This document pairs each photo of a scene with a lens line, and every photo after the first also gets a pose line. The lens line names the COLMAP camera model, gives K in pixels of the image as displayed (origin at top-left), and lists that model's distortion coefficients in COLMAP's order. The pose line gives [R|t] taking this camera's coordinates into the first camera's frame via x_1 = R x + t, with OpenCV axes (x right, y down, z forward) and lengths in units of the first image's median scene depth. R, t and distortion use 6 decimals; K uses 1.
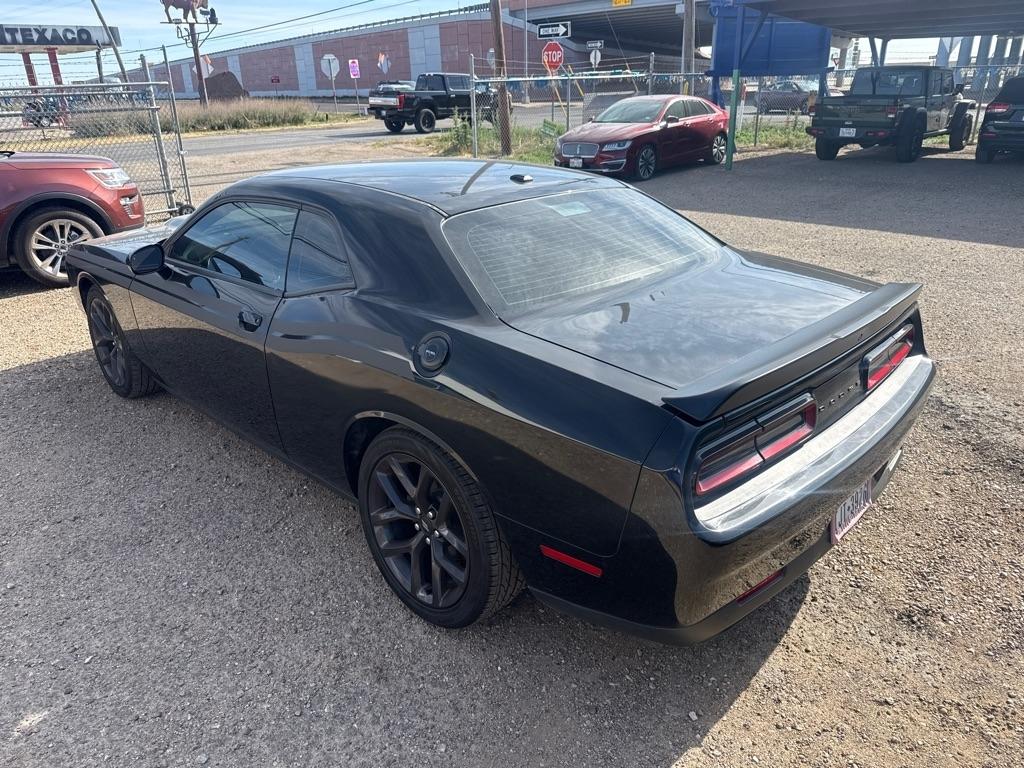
lens RADIAL K [[719.4, 0, 504.1], [0, 719.4, 384.4], [0, 0, 1]] dist [0.022130, -0.028330]
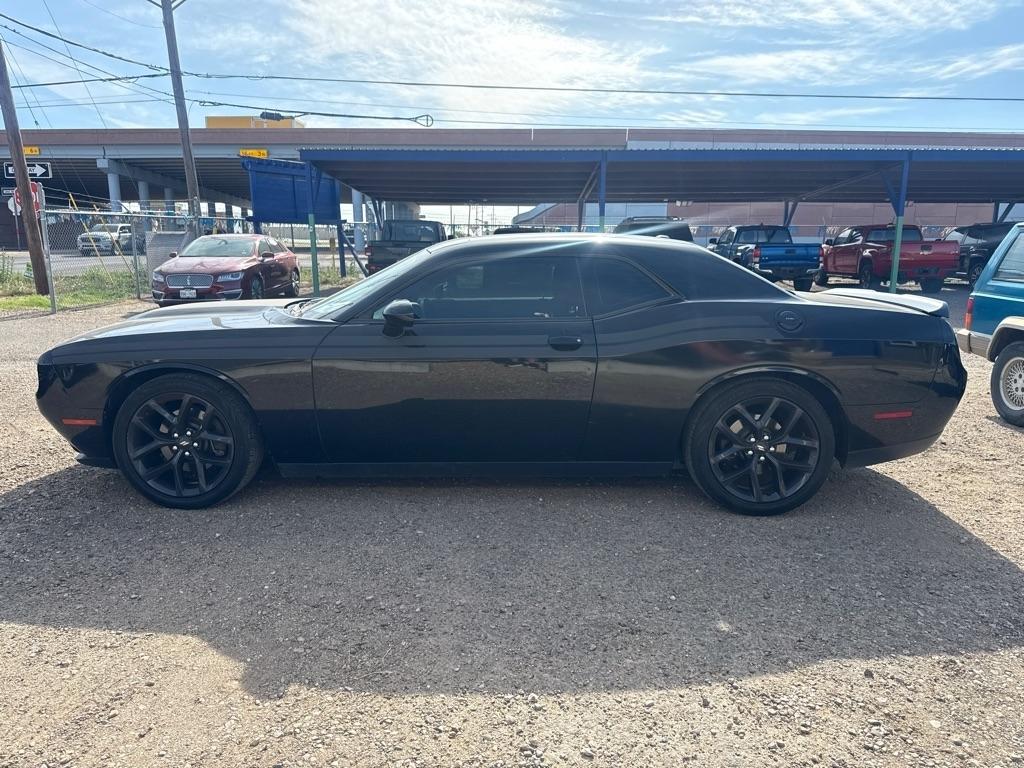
lens RADIAL K [[719.4, 0, 506.0], [0, 719.4, 377.1], [0, 0, 1]] dist [0.022130, -0.028330]
pose [[0.720055, -0.103862, 0.686100, -1.242557], [0.245643, 0.962864, -0.112042, 0.079007], [-0.648984, 0.249212, 0.718828, 0.190685]]
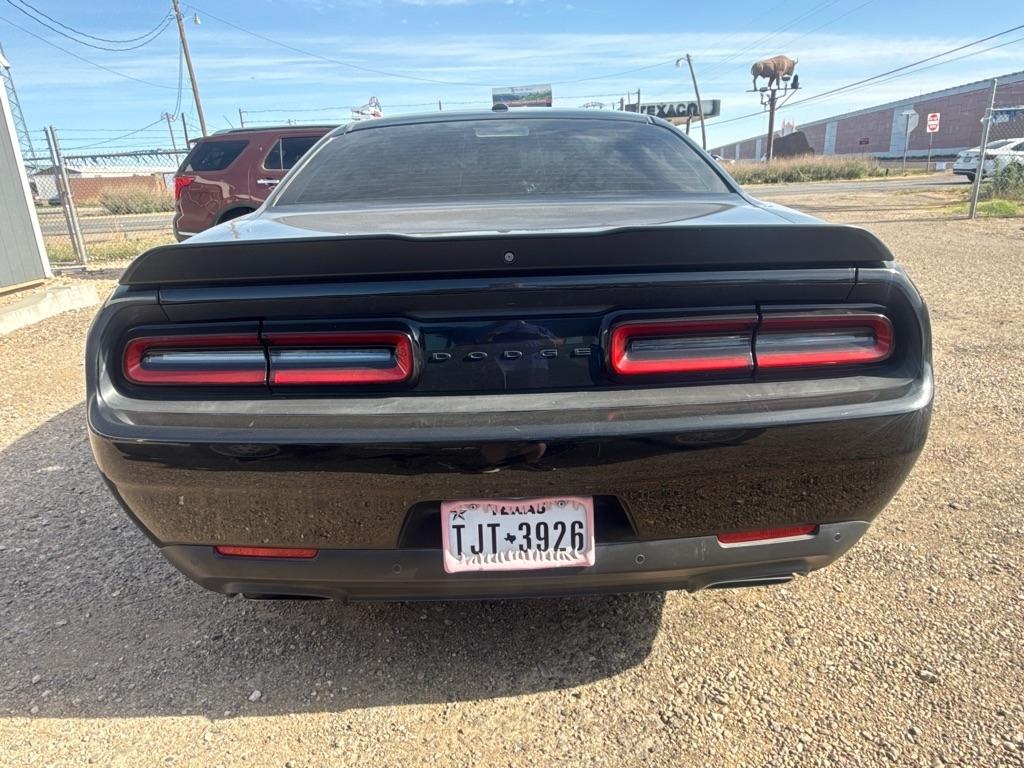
lens RADIAL K [[656.6, 0, 513.1], [0, 656.6, 386.3], [0, 0, 1]] dist [0.002153, -0.000956]
pose [[0.721209, 0.210581, -0.659934, 0.568716], [-0.243089, 0.969026, 0.043549, 0.010351], [0.648664, 0.129015, 0.750060, 0.375136]]
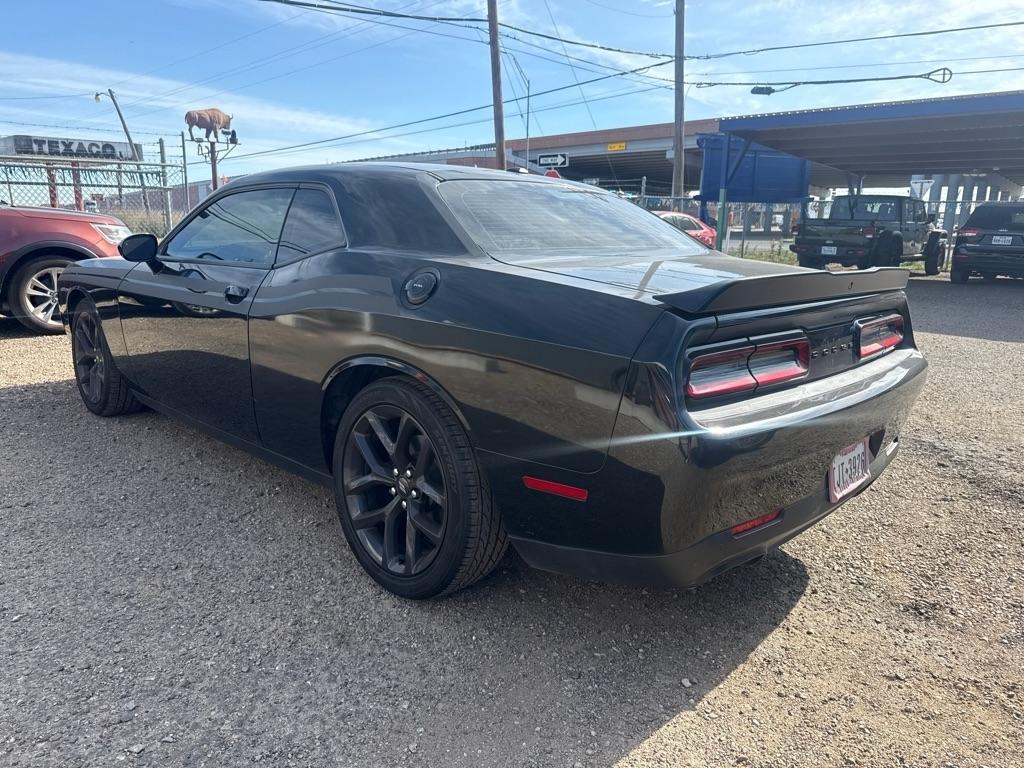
lens RADIAL K [[719.4, 0, 513.6], [0, 719.4, 383.2], [0, 0, 1]] dist [0.022130, -0.028330]
pose [[0.998977, 0.040030, 0.021032, 0.007947], [-0.035883, 0.984792, -0.169989, 0.161043], [-0.027517, 0.169061, 0.985221, 0.035074]]
